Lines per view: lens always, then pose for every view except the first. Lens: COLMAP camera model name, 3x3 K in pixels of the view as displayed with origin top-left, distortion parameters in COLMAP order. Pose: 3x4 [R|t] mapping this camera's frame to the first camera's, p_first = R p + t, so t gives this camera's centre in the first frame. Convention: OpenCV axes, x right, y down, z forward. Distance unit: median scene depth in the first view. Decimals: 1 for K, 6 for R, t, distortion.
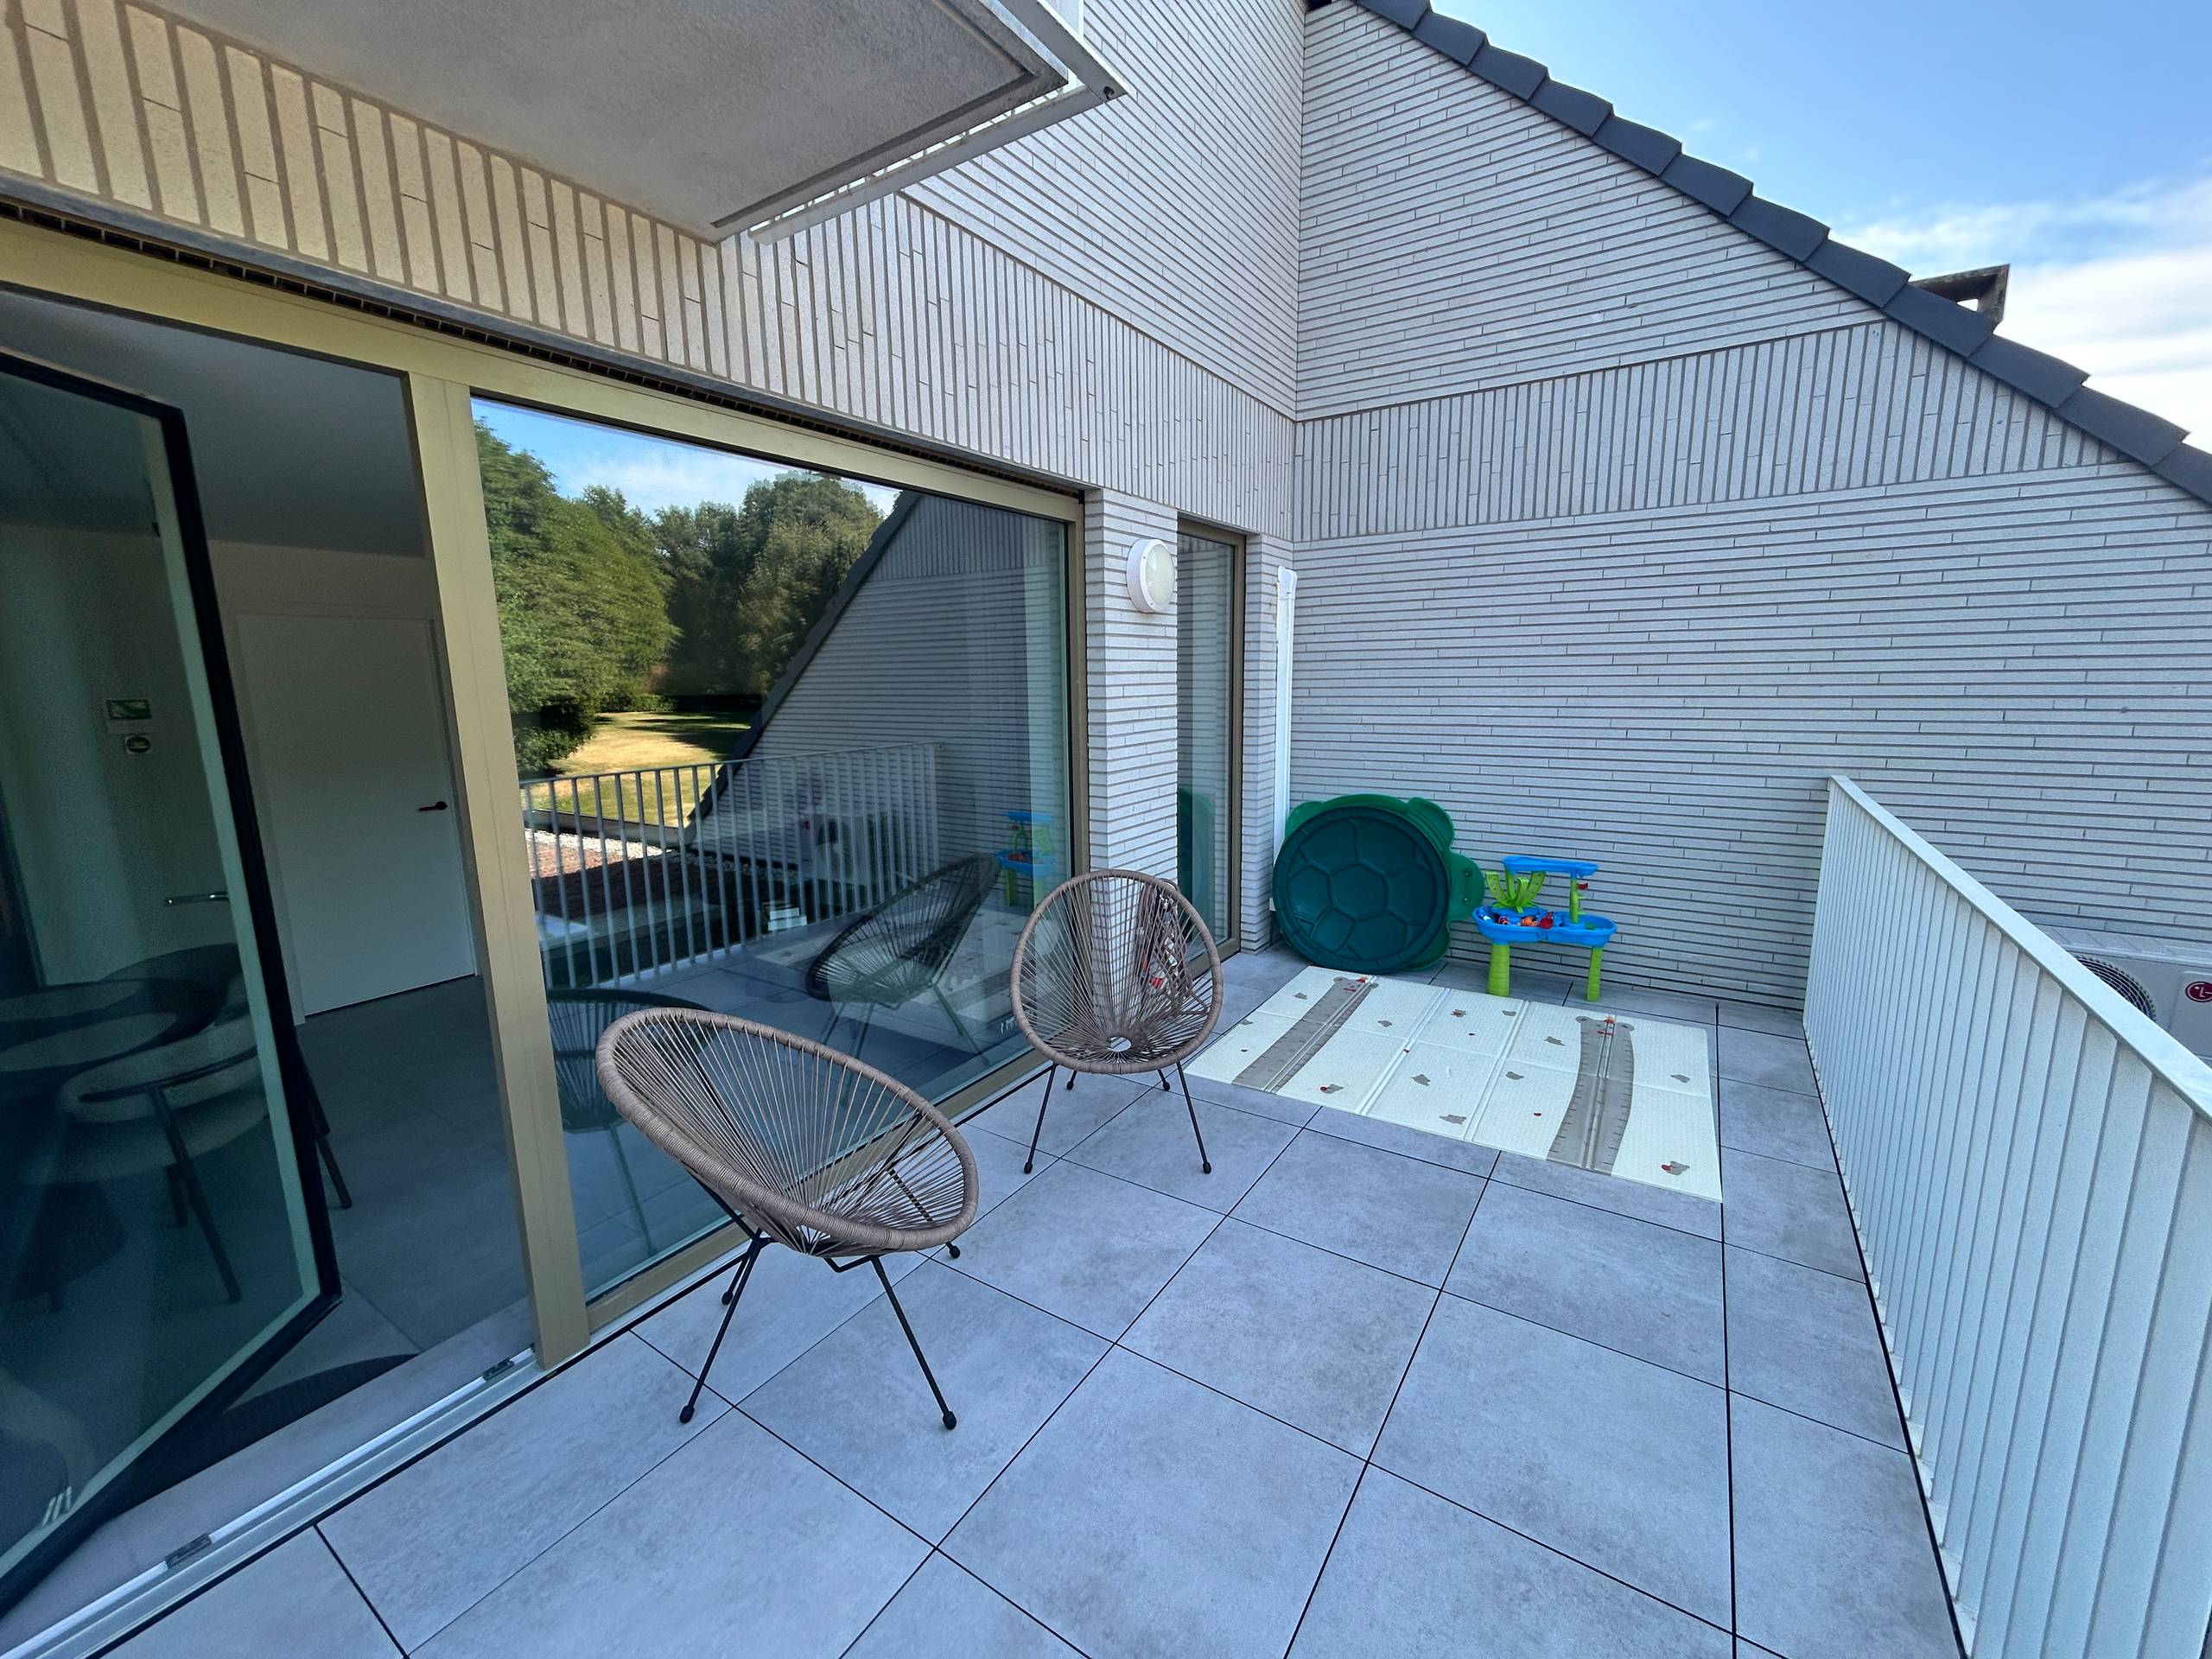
lens RADIAL K [[902.8, 0, 1111.7], [0, 902.8, 835.4], [0, 0, 1]] dist [-0.002050, -0.000420]
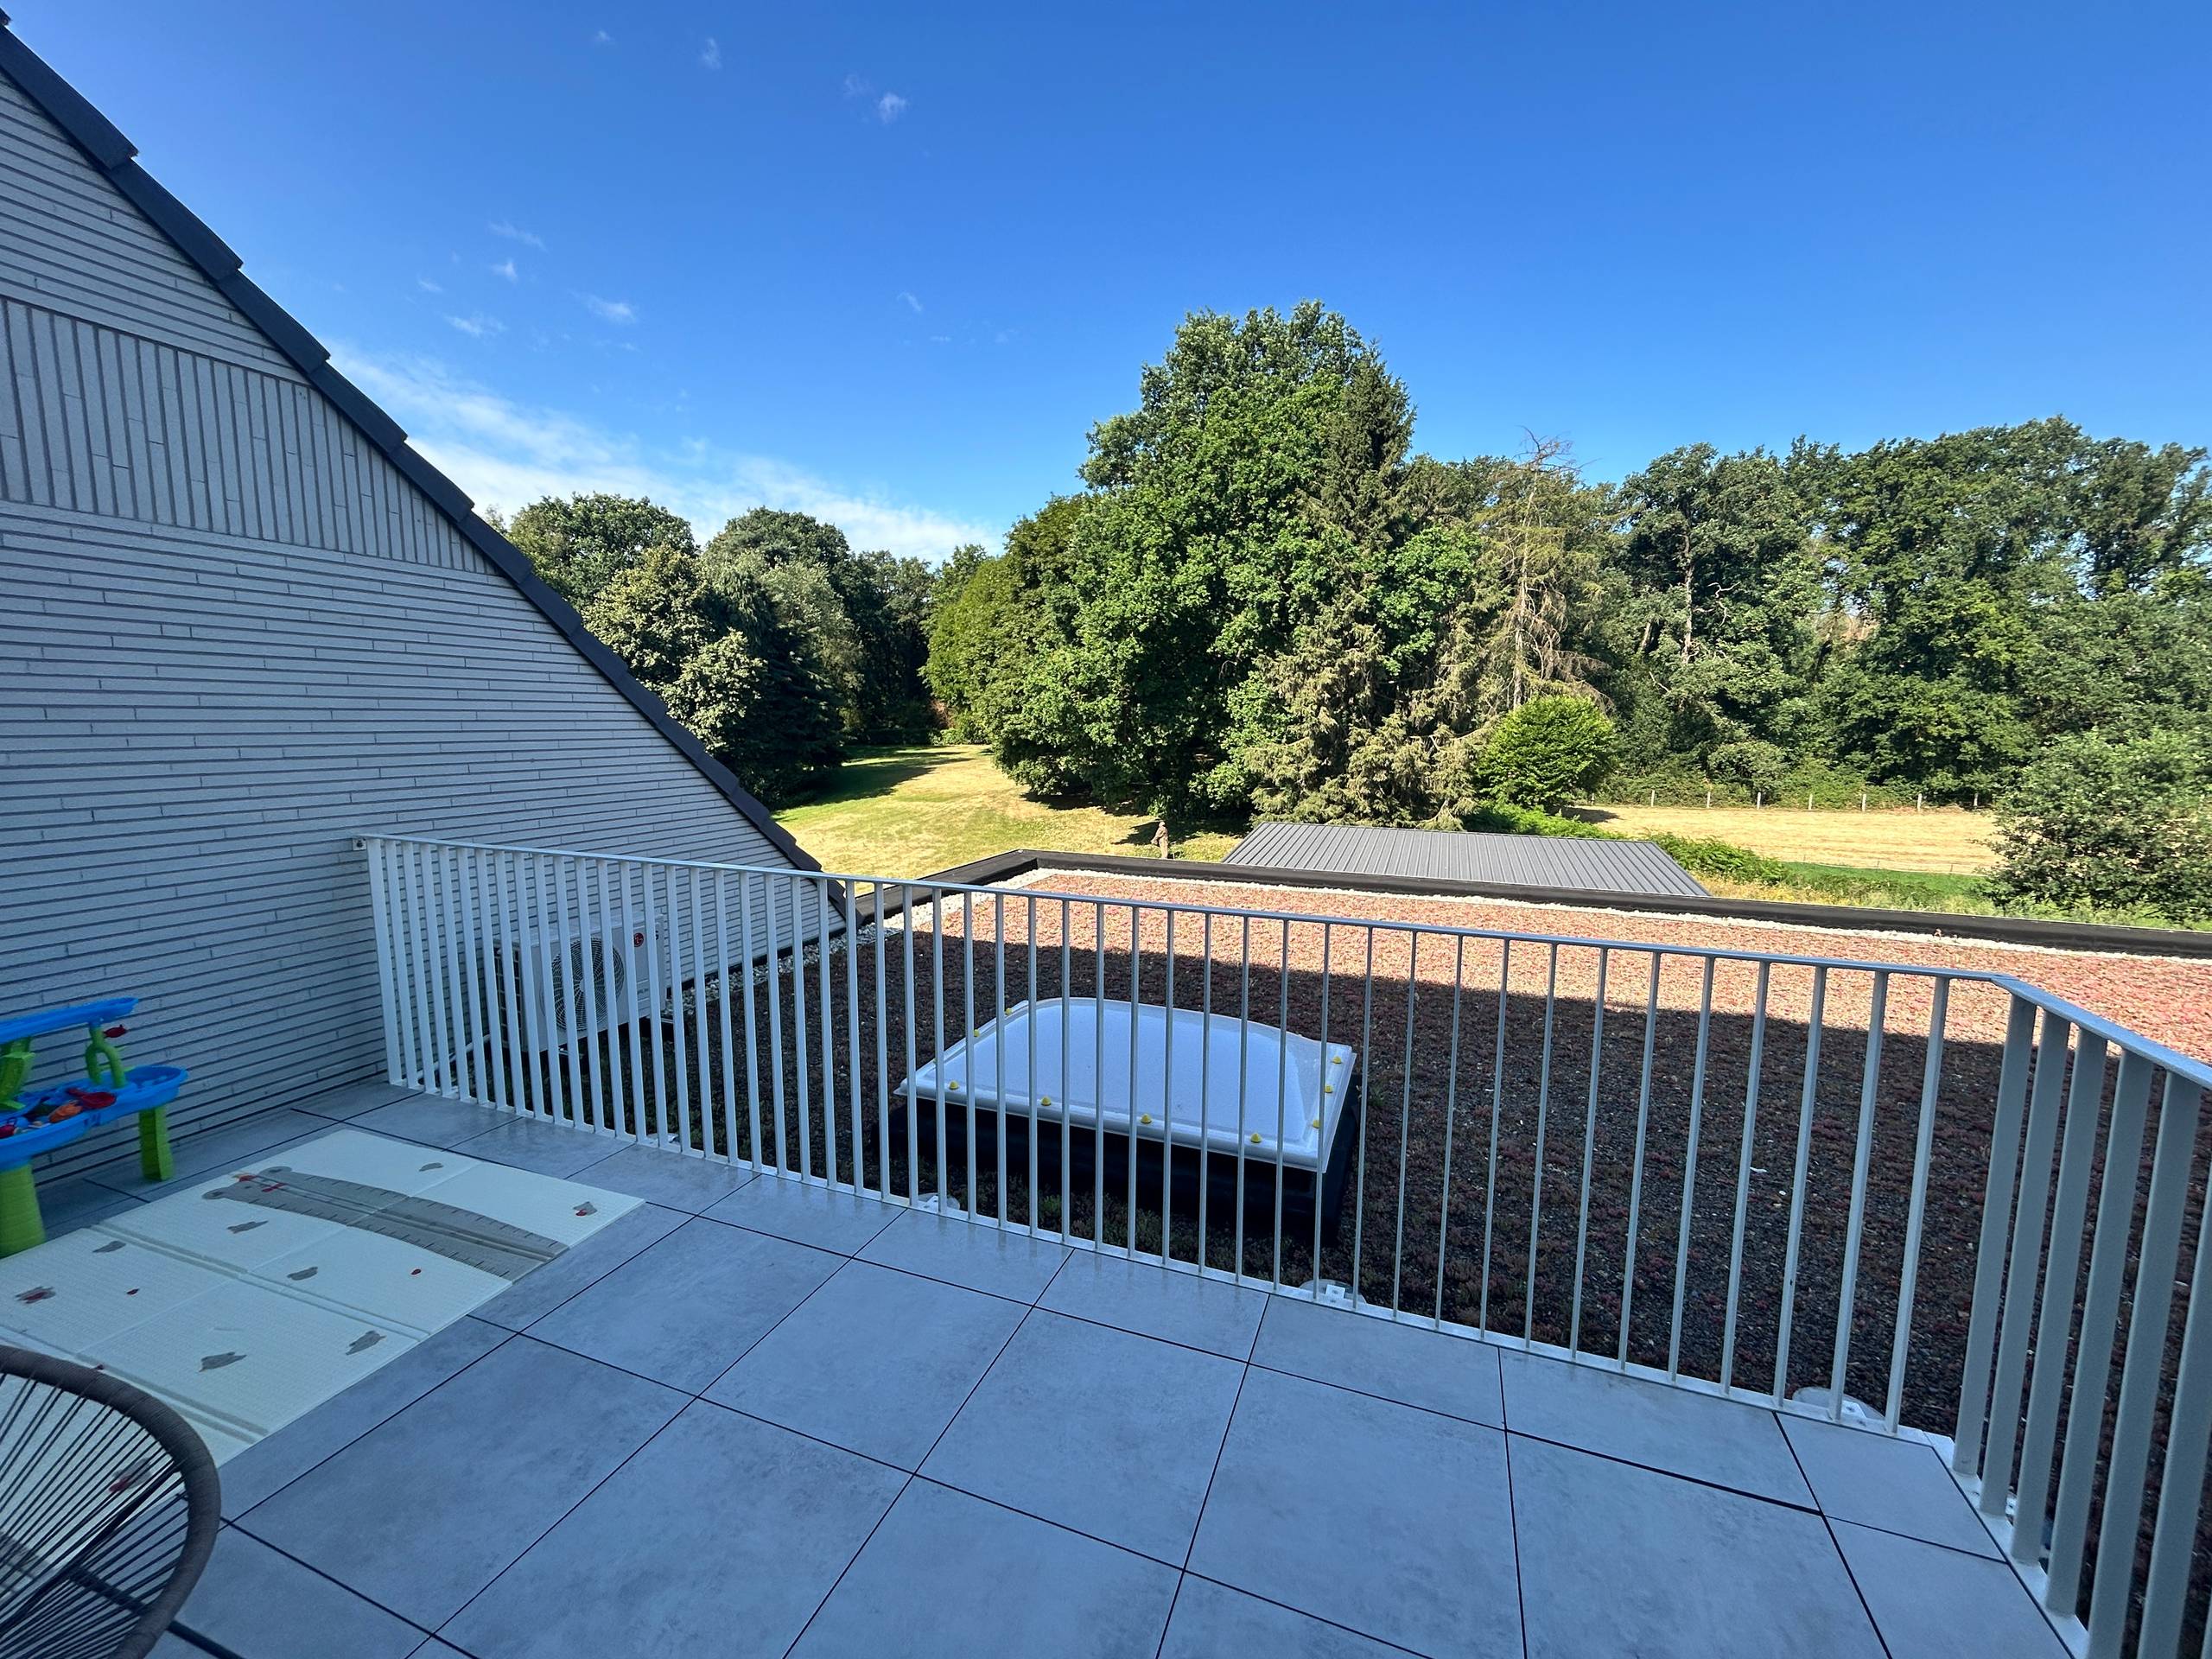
lens RADIAL K [[902.8, 0, 1110.7], [0, 902.8, 827.4], [0, 0, 1]] dist [-0.002050, -0.000420]
pose [[-0.232887, -0.105860, 0.966725, -0.360409], [0.155626, 0.977190, 0.144497, -0.090531], [-0.959971, 0.184099, -0.211101, 0.418711]]
